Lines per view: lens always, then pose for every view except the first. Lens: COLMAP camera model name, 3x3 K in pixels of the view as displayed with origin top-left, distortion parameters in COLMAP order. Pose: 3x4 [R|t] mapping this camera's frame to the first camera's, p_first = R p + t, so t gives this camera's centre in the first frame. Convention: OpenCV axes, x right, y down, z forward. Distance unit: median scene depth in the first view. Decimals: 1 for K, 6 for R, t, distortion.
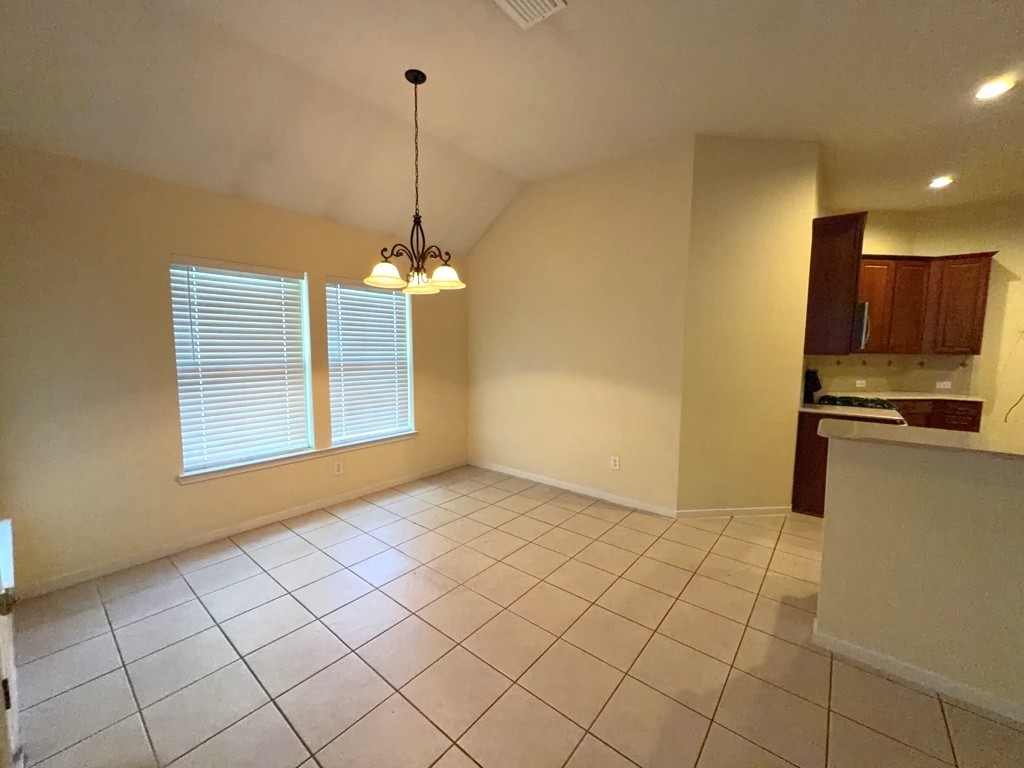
lens RADIAL K [[408.5, 0, 512.0], [0, 408.5, 382.8], [0, 0, 1]] dist [0.000252, -0.000098]
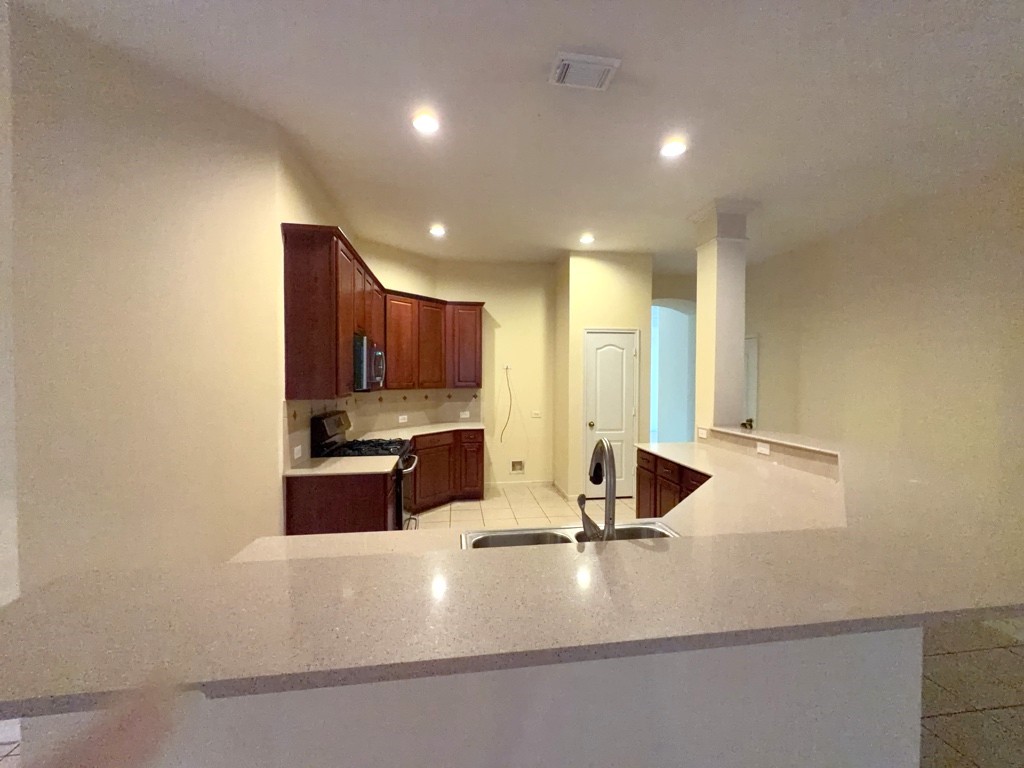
lens RADIAL K [[408.5, 0, 512.0], [0, 408.5, 386.4], [0, 0, 1]] dist [0.000252, -0.000098]
pose [[0.677997, -0.026363, 0.734592, 0.420312], [0.074975, 0.996625, -0.033432, -0.033659], [-0.731231, 0.077743, 0.677685, 0.174345]]
